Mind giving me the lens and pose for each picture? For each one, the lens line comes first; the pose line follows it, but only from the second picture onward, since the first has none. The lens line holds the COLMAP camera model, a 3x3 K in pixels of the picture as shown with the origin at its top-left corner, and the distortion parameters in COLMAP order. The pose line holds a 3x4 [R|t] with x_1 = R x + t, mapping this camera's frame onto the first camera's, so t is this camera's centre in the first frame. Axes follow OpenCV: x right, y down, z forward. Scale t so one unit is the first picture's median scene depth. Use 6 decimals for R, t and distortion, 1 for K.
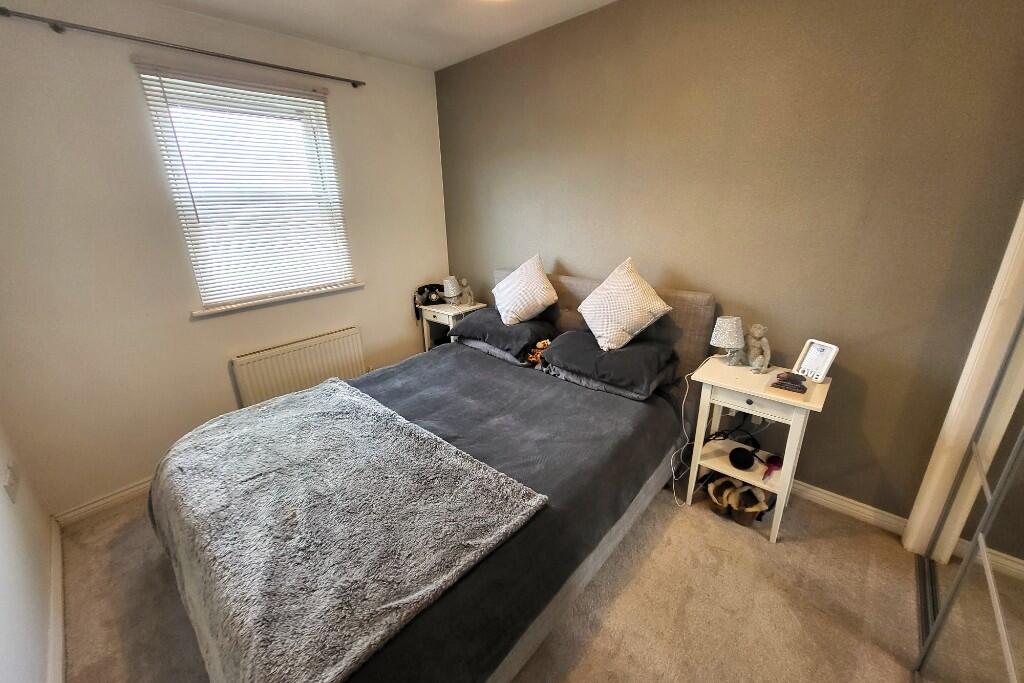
lens RADIAL K [[412.8, 0, 516.4], [0, 412.8, 339.5], [0, 0, 1]] dist [0.000947, -0.000279]
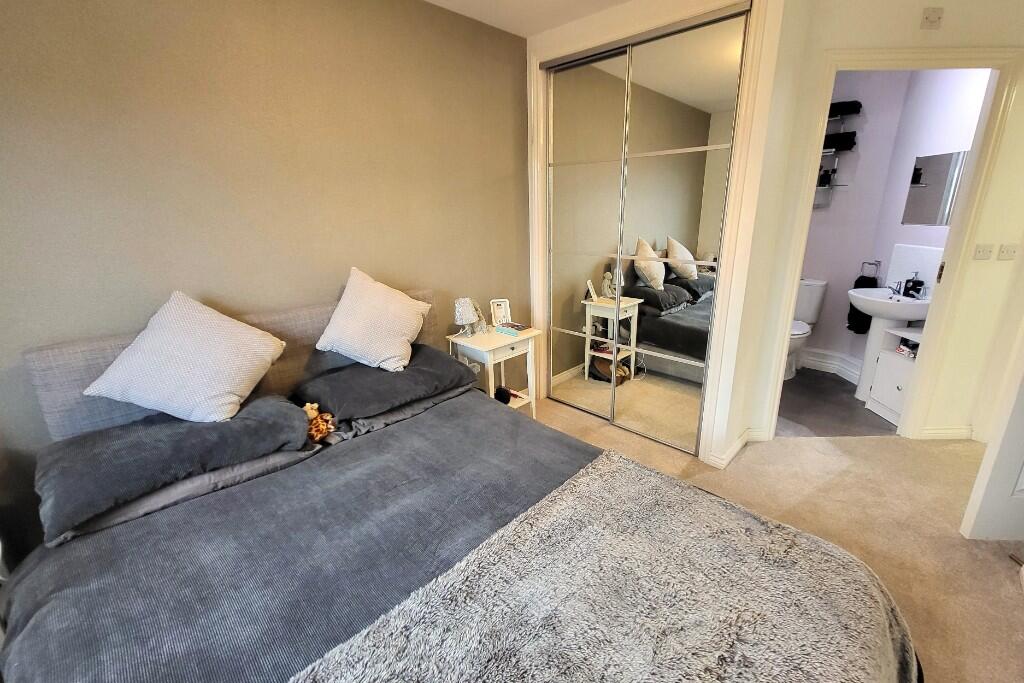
lens RADIAL K [[428.0, 0, 512.0], [0, 428.0, 341.5], [0, 0, 1]] dist [-0.001817, -0.000441]
pose [[0.067992, -0.283112, 0.956674, -0.610939], [0.340381, 0.907943, 0.244499, -0.168780], [-0.937826, 0.309010, 0.158099, 0.606656]]
